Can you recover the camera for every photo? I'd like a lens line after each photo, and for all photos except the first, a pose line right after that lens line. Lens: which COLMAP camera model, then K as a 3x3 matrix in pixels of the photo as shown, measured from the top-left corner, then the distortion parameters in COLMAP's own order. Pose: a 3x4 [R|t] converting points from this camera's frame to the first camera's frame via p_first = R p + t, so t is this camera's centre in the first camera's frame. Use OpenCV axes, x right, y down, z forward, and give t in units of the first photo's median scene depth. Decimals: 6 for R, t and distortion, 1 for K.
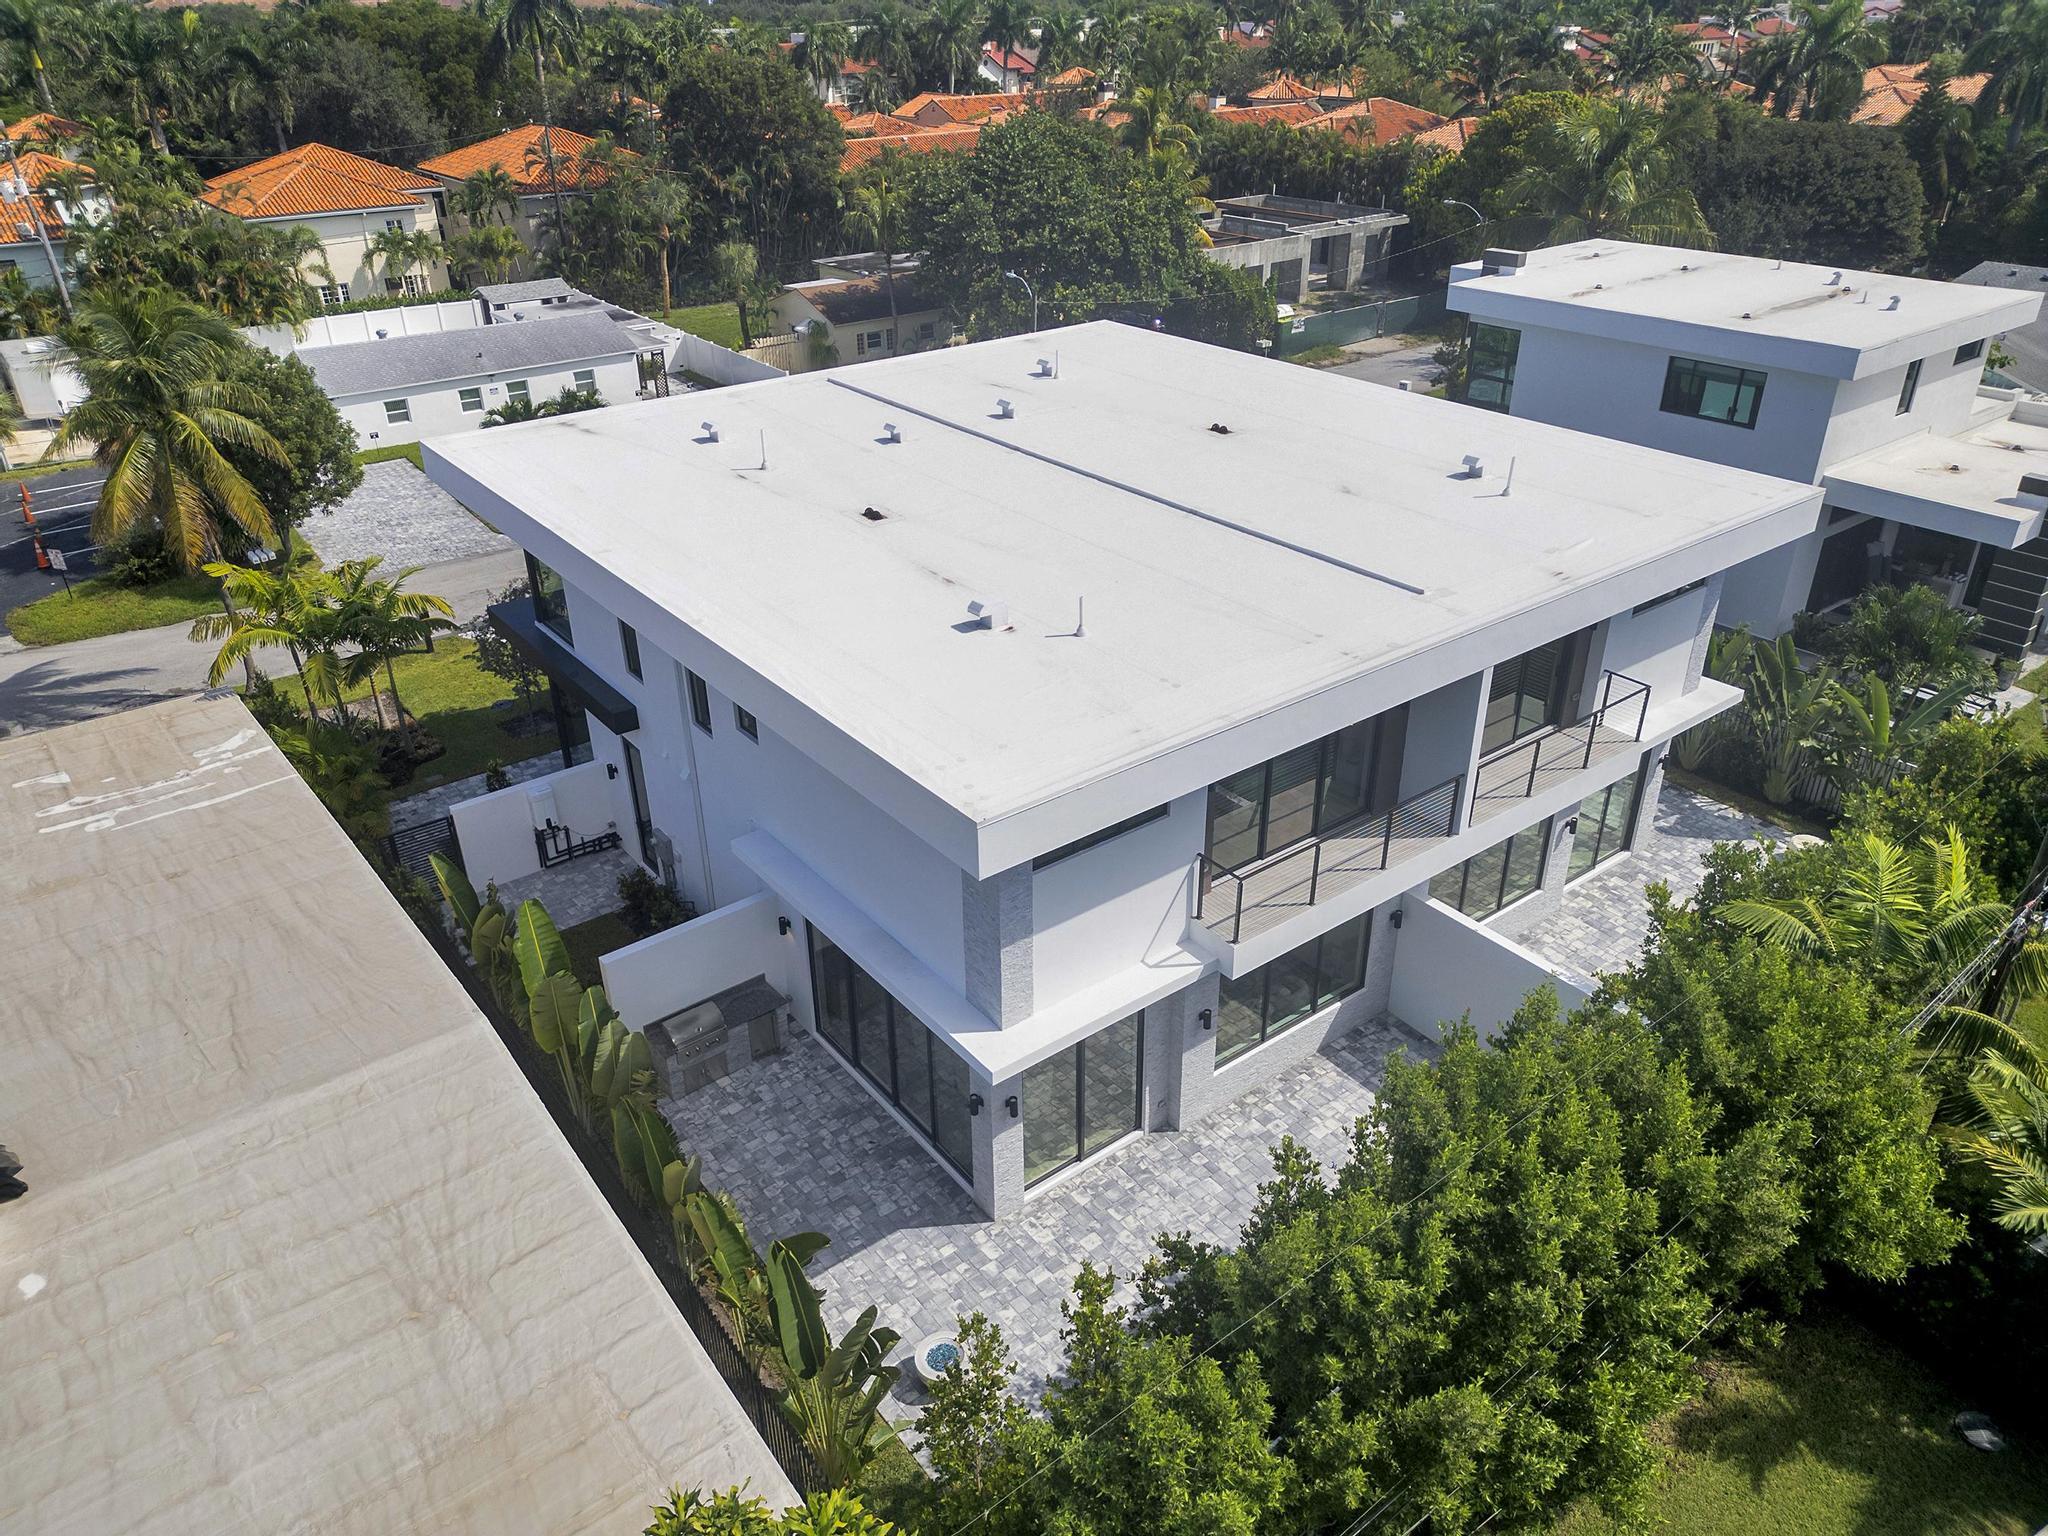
lens RADIAL K [[1420.5, 0, 1023.1], [0, 1420.5, 759.8], [0, 0, 1]] dist [0.004993, -0.002270]
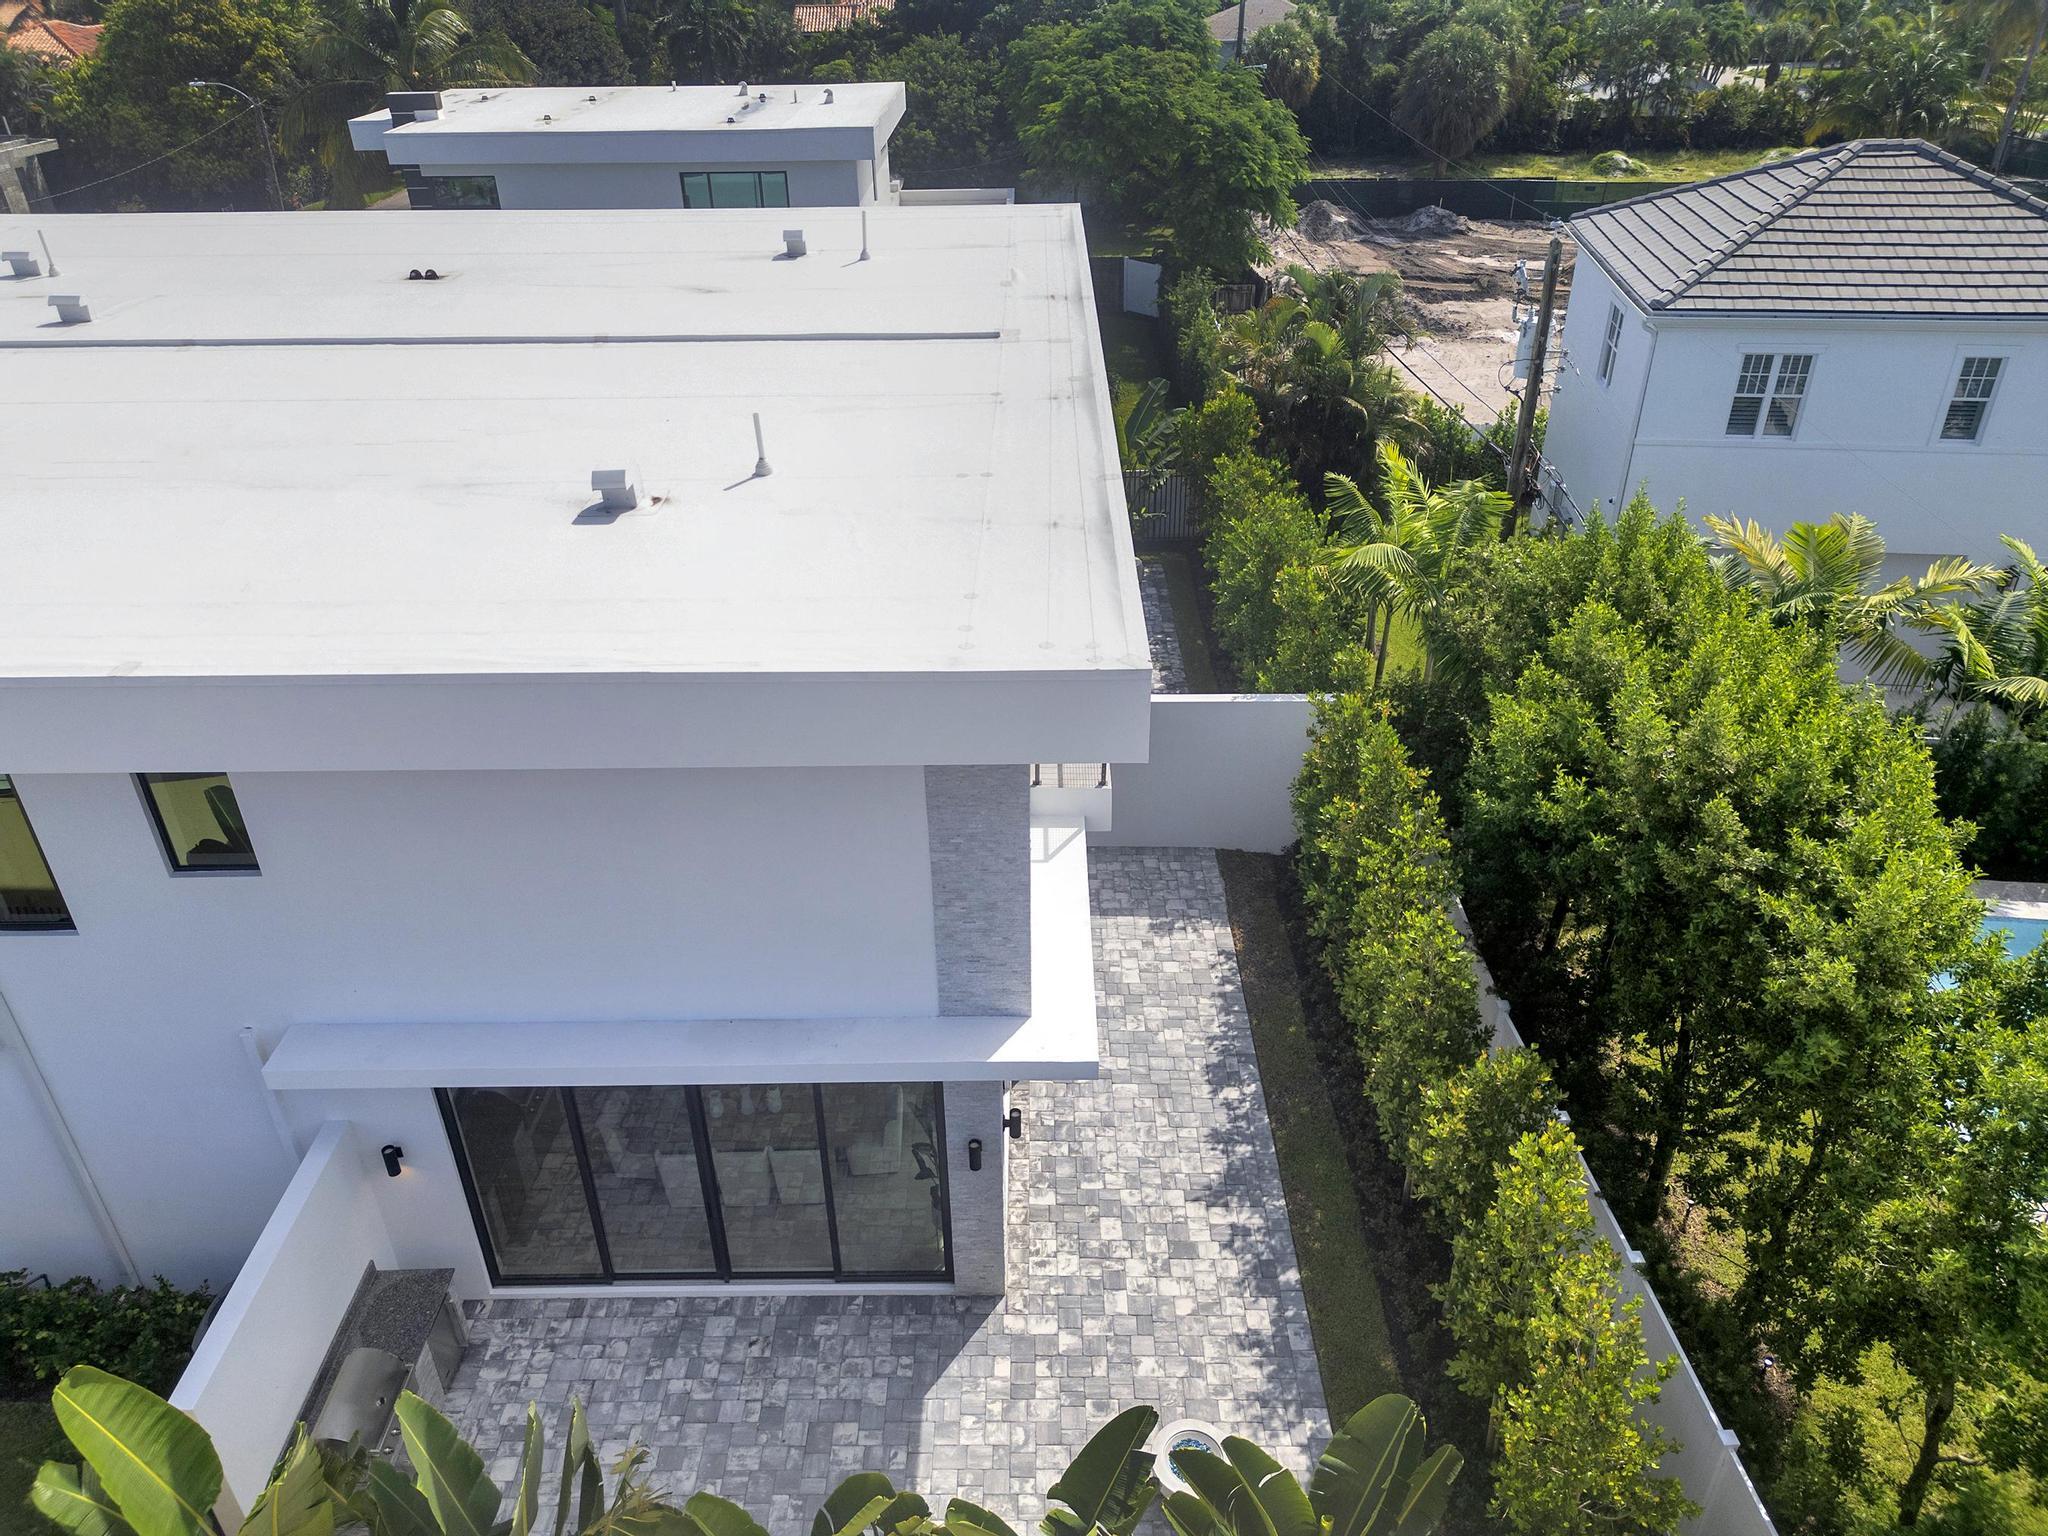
lens RADIAL K [[1420.5, 0, 1029.0], [0, 1420.5, 769.1], [0, 0, 1]] dist [0.004993, -0.002270]
pose [[0.609964, -0.399006, 0.684645, -0.353266], [0.375137, 0.906432, 0.194045, -0.040359], [-0.698009, 0.138476, 0.702573, 0.413066]]
